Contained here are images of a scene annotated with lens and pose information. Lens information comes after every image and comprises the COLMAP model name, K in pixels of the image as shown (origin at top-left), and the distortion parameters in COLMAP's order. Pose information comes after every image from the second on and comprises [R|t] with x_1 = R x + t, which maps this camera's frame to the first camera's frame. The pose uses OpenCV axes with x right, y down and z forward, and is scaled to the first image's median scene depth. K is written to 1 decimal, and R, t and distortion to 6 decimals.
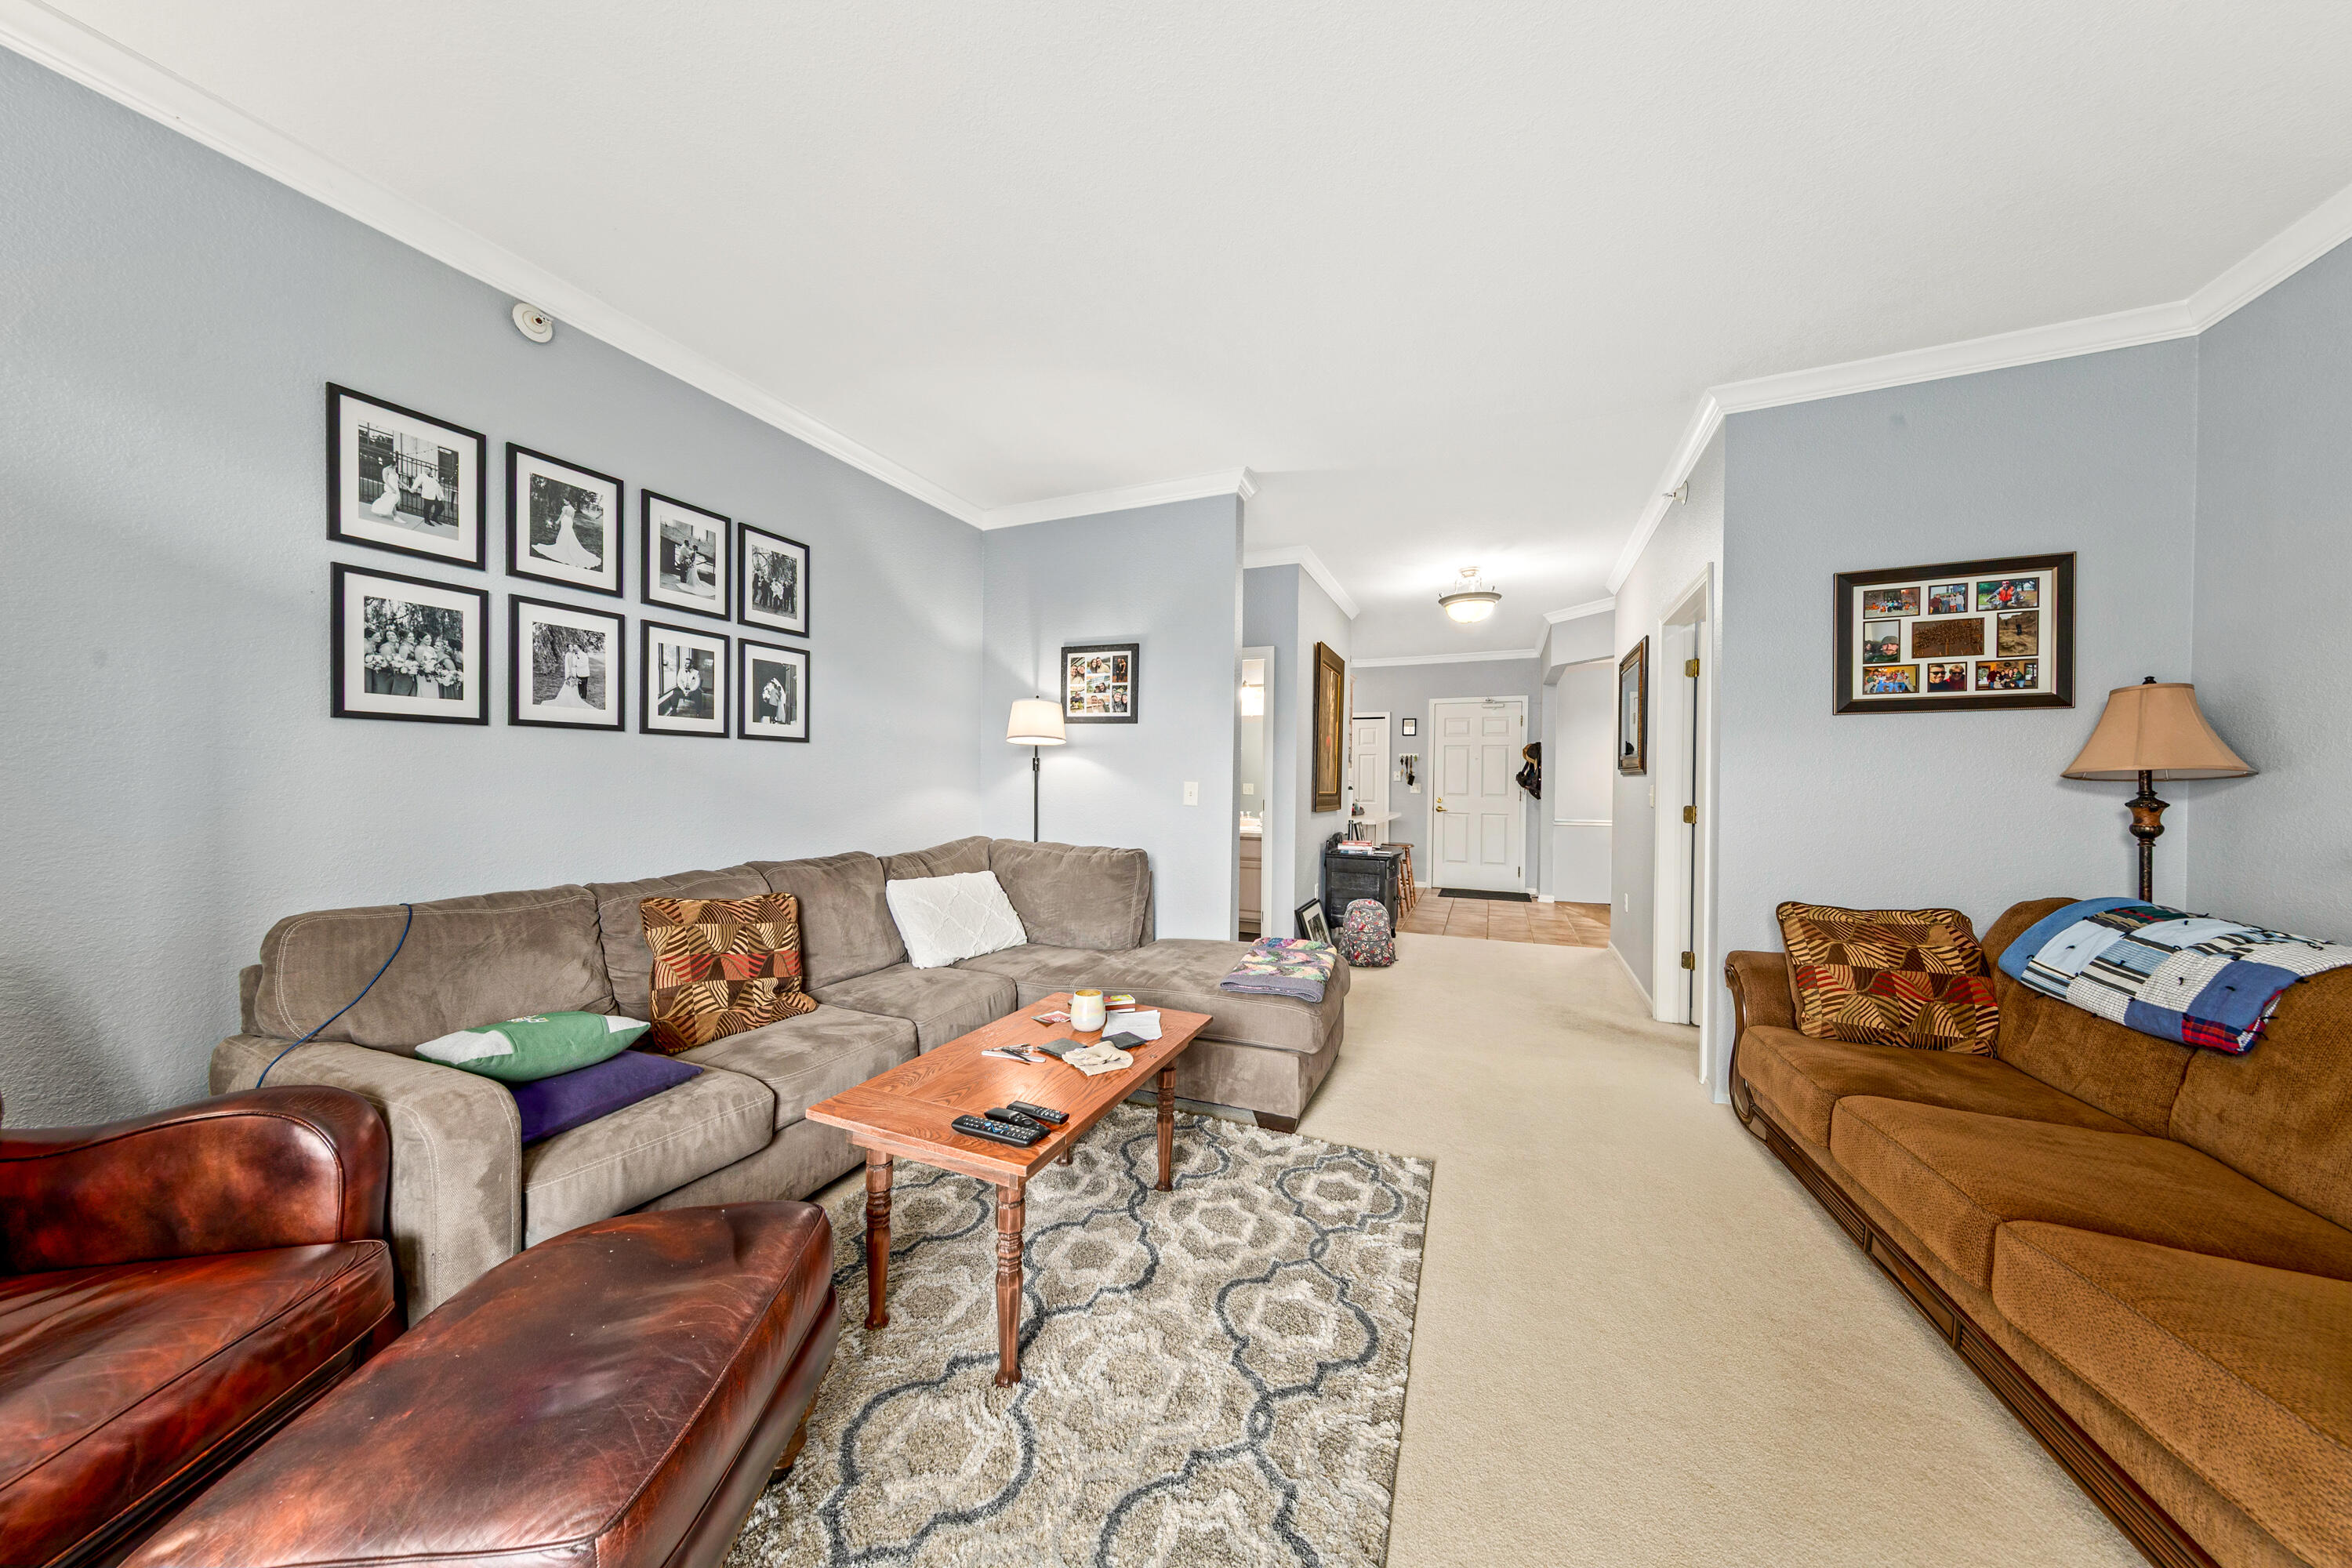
lens RADIAL K [[733.6, 0, 1185.8], [0, 733.6, 779.8], [0, 0, 1]] dist [0.008236, -0.001658]
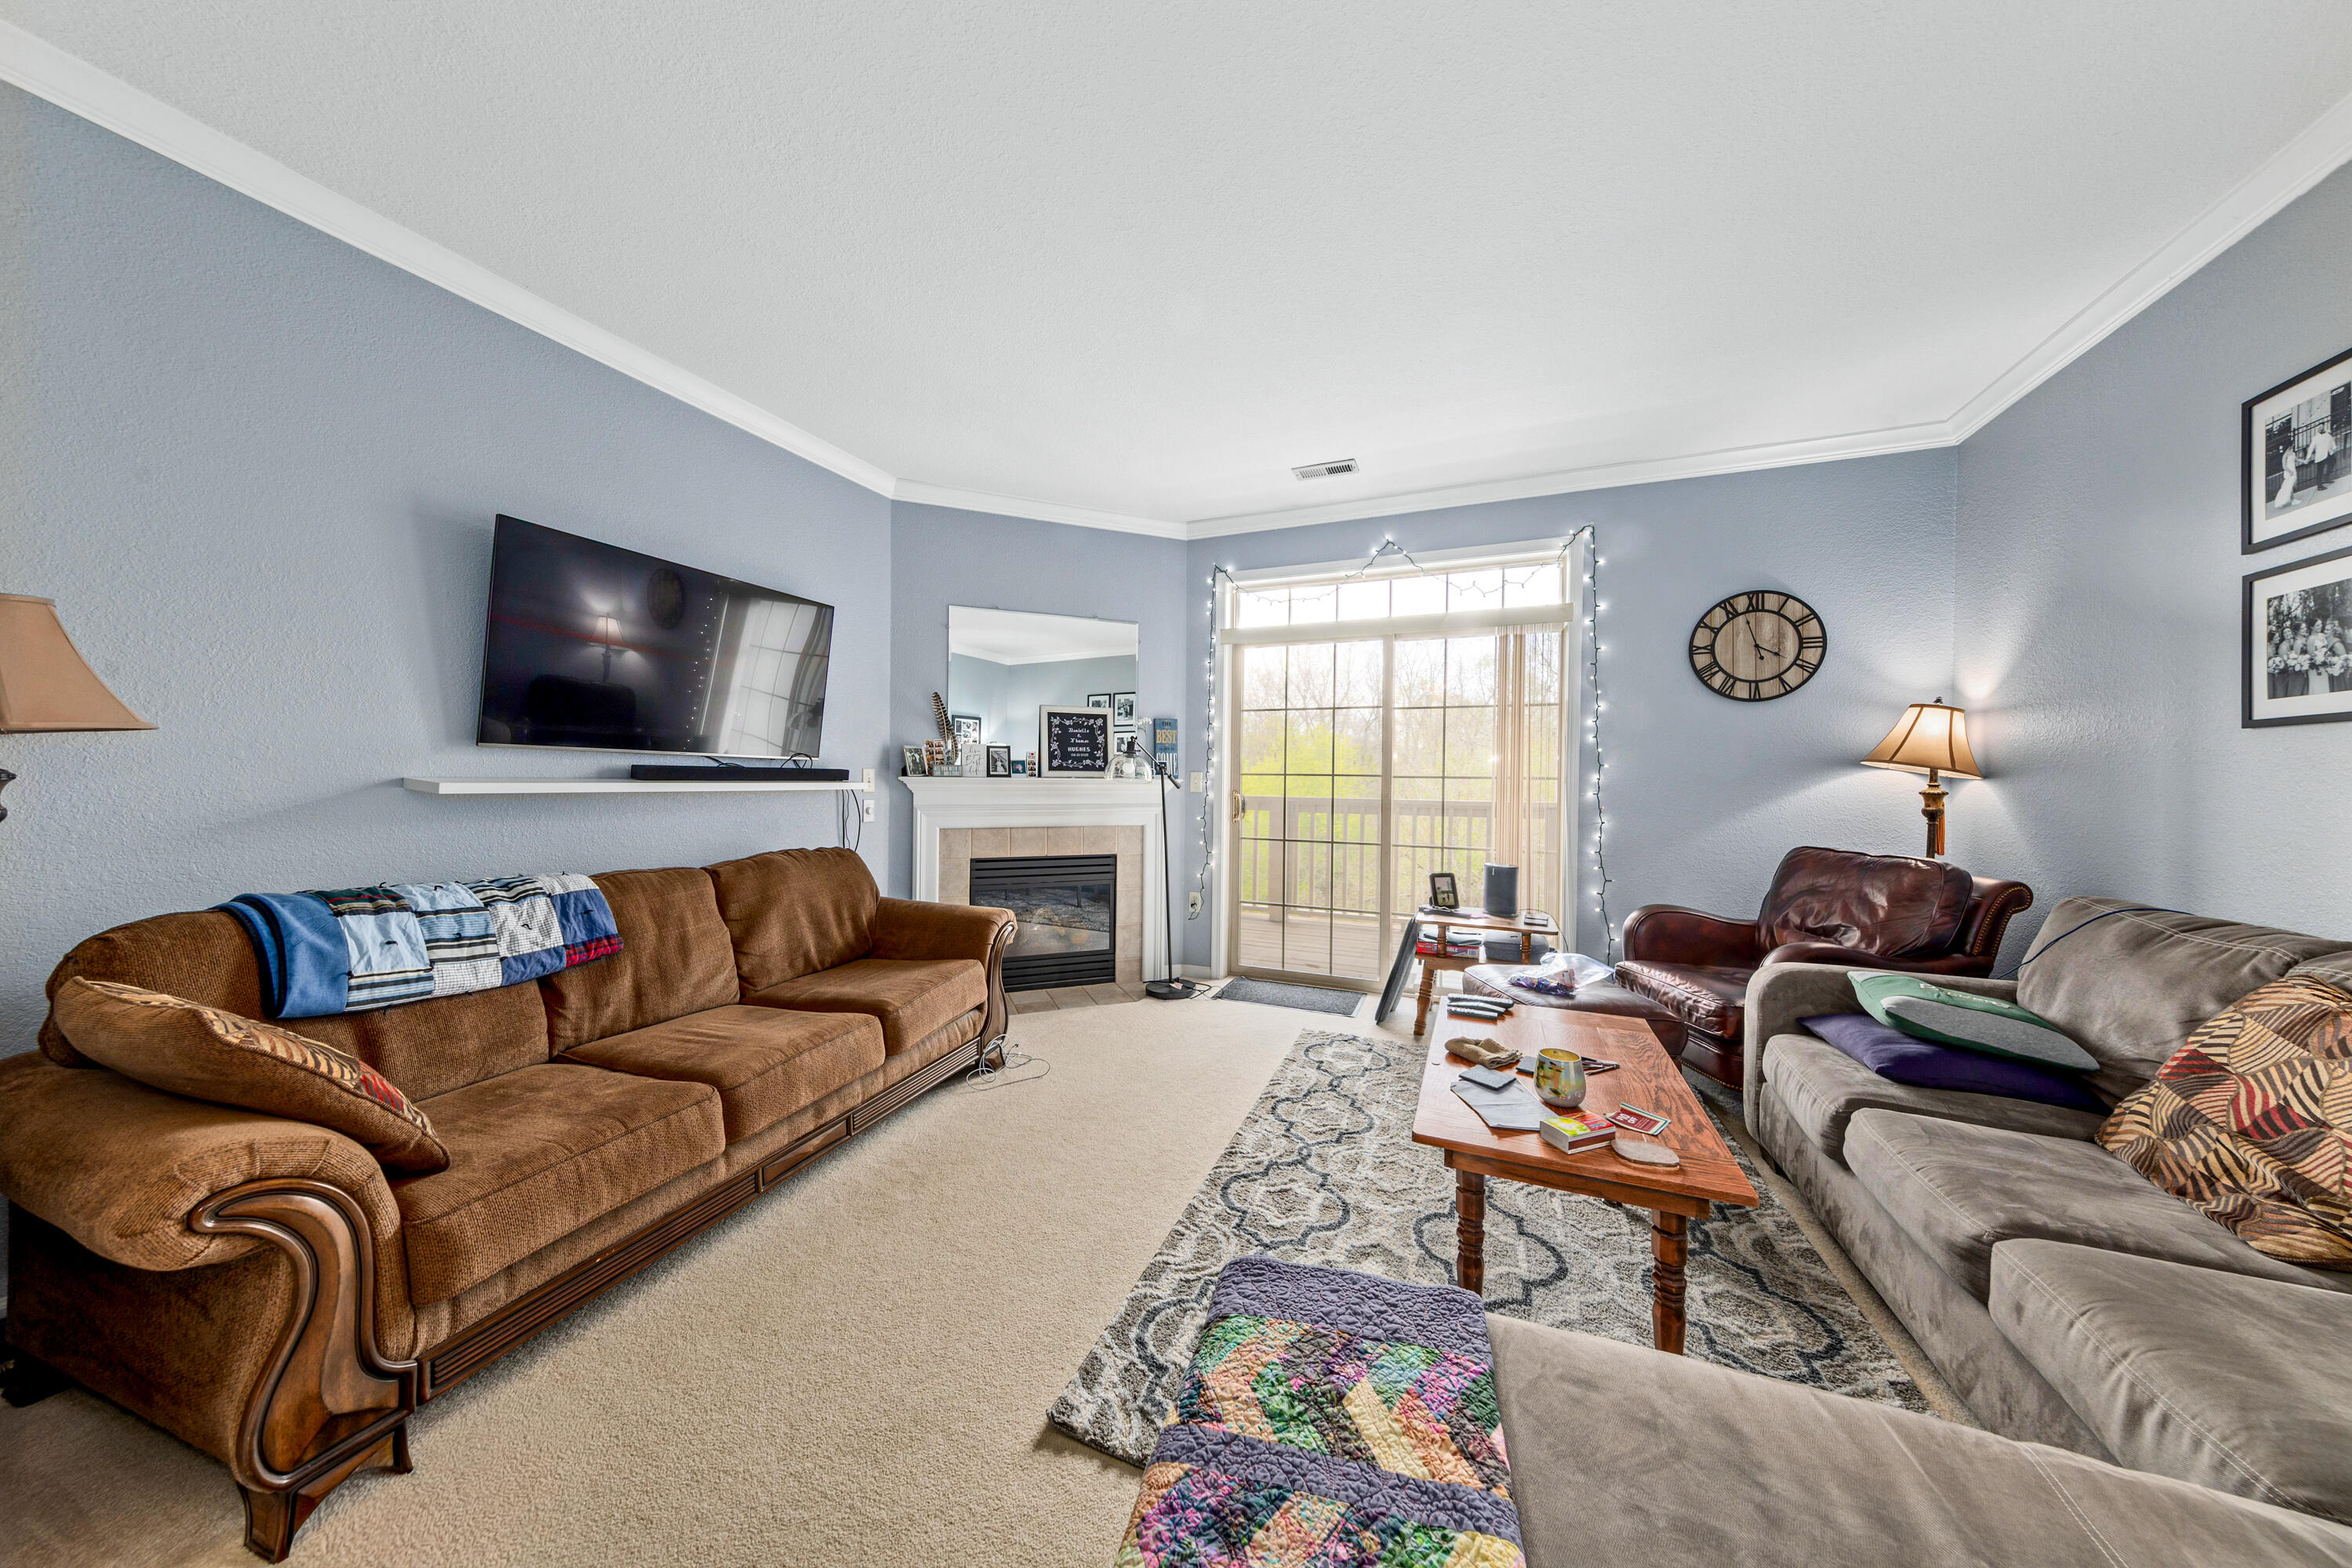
lens RADIAL K [[733.6, 0, 1185.8], [0, 733.6, 779.8], [0, 0, 1]] dist [0.008236, -0.001658]
pose [[-0.999396, -0.022301, -0.026641, 0.238611], [-0.022403, 0.999743, 0.003536, 0.011056], [0.026556, 0.004131, -0.999639, 1.469492]]
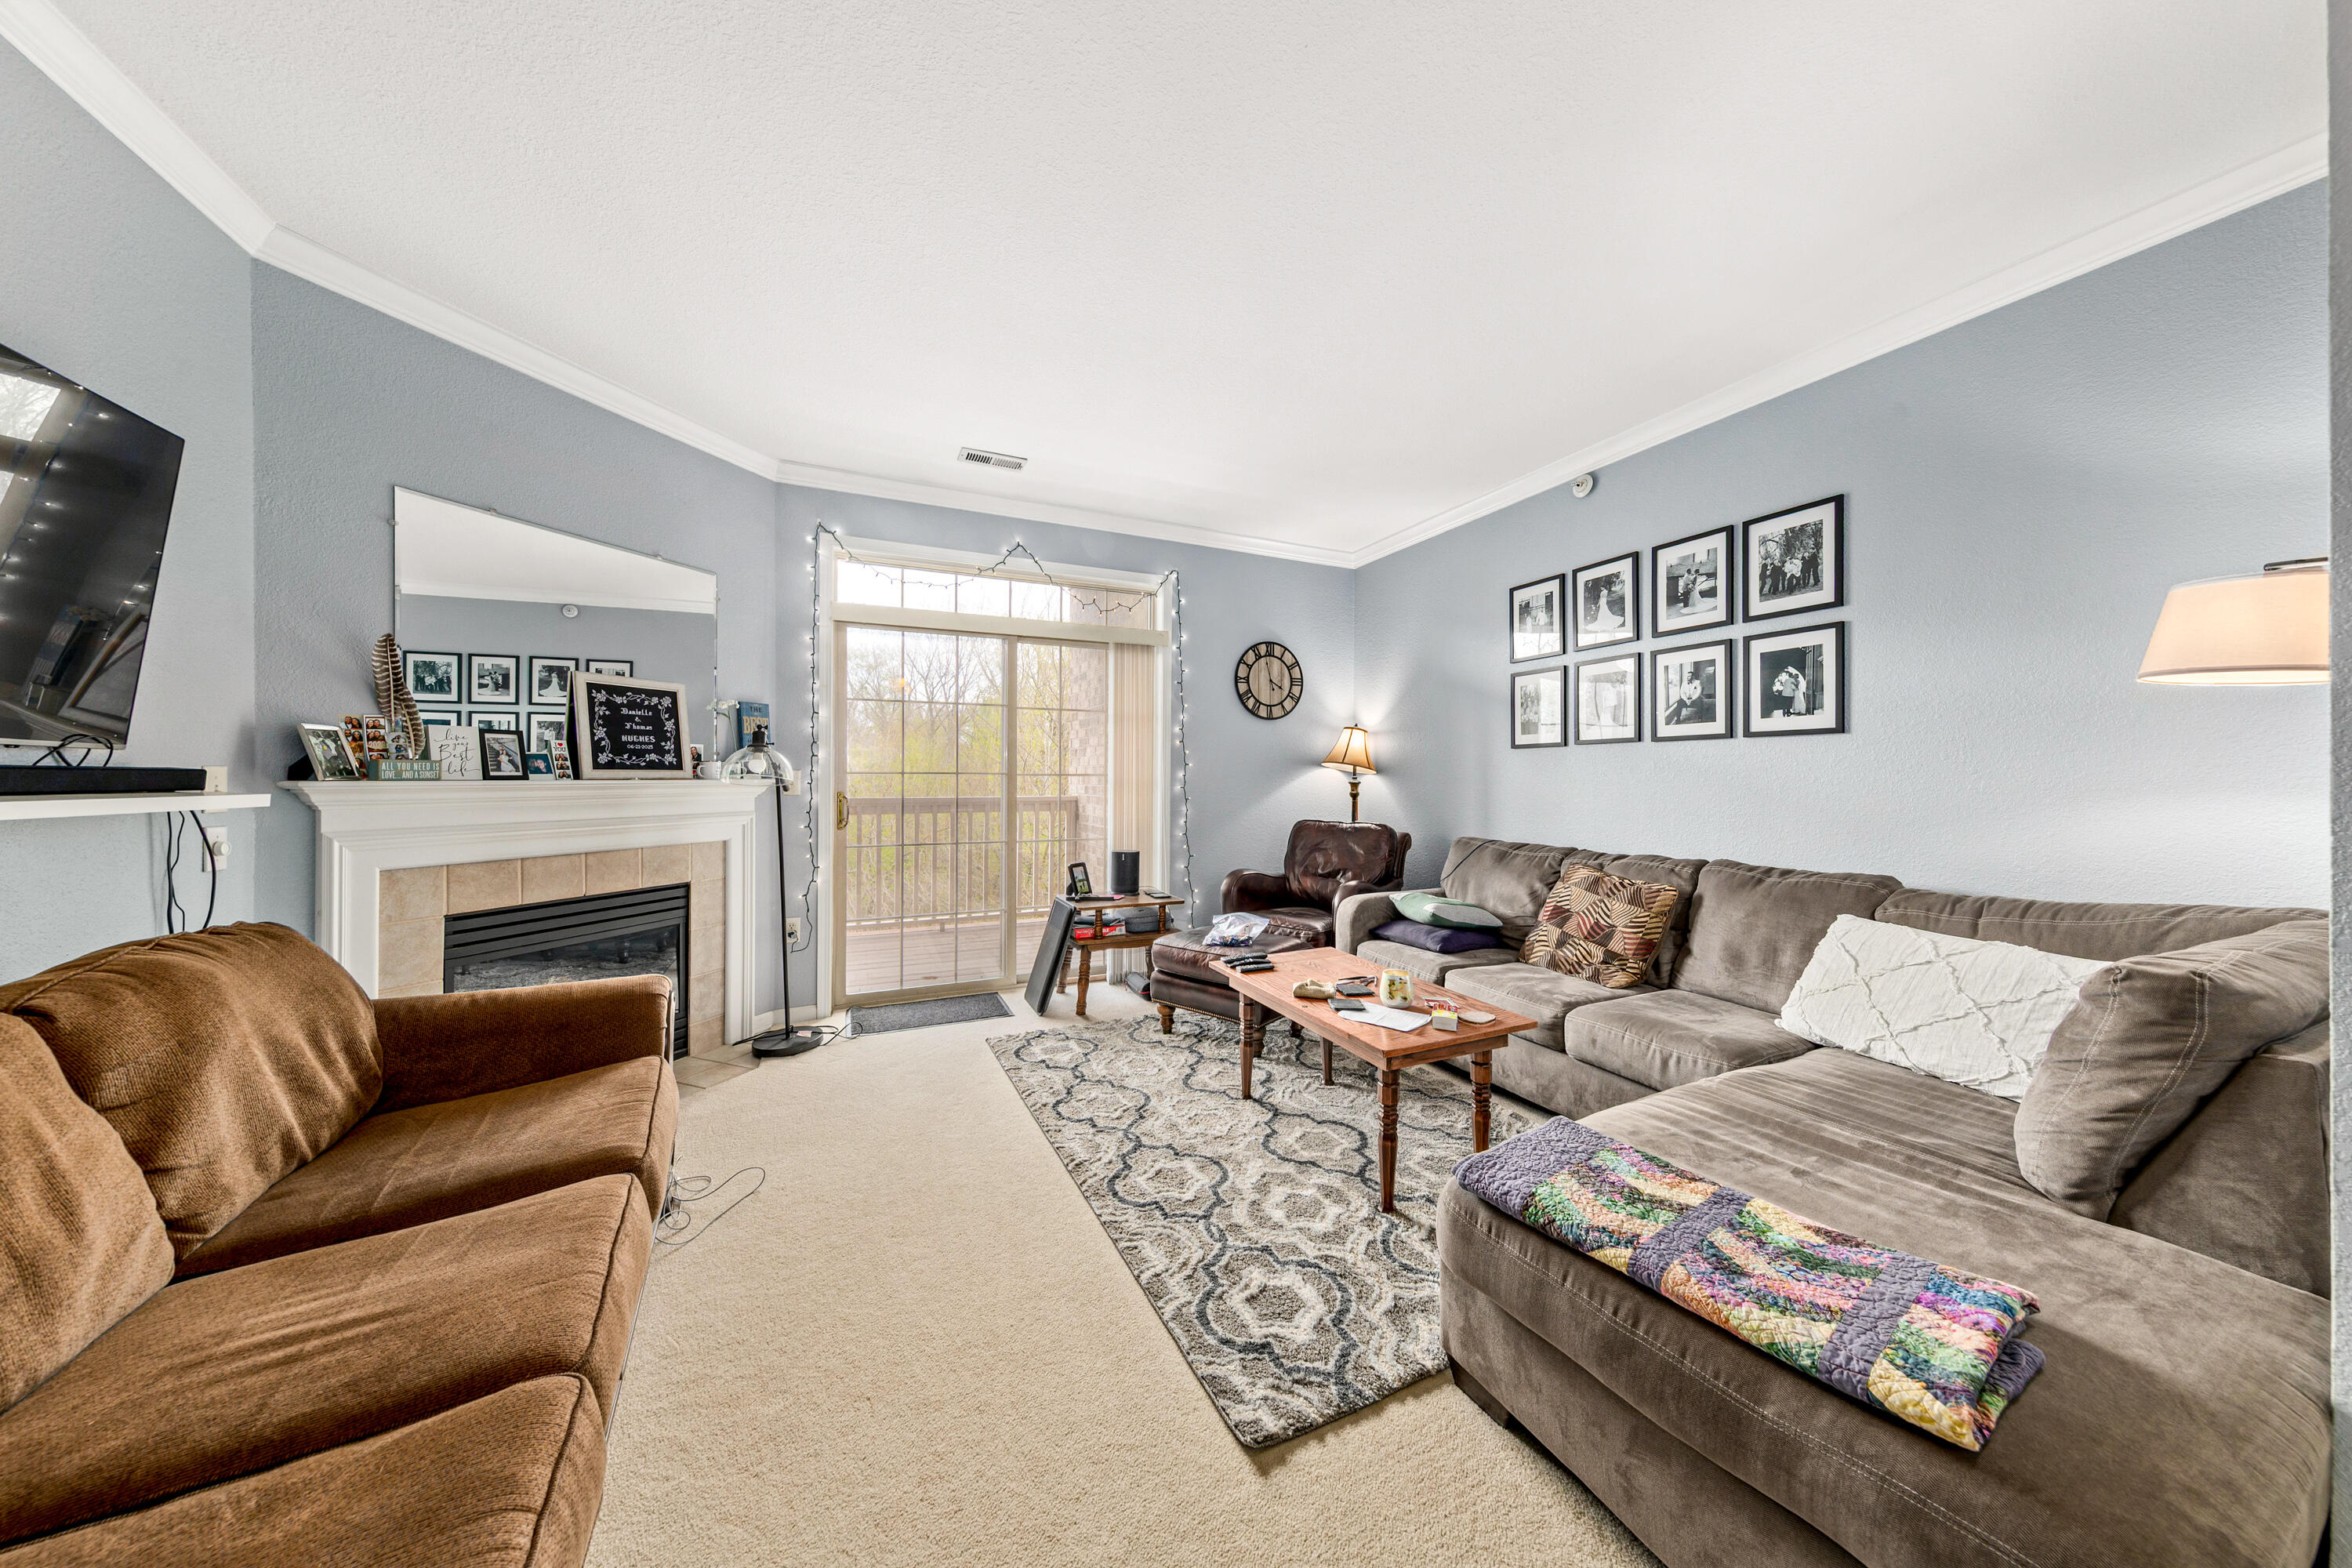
lens RADIAL K [[733.6, 0, 1185.8], [0, 733.6, 779.8], [0, 0, 1]] dist [0.008236, -0.001658]
pose [[-0.659626, -0.009997, -0.751527, 0.735570], [-0.009328, 0.999943, -0.005115, 0.016251], [0.751536, 0.003637, -0.659682, 1.238287]]
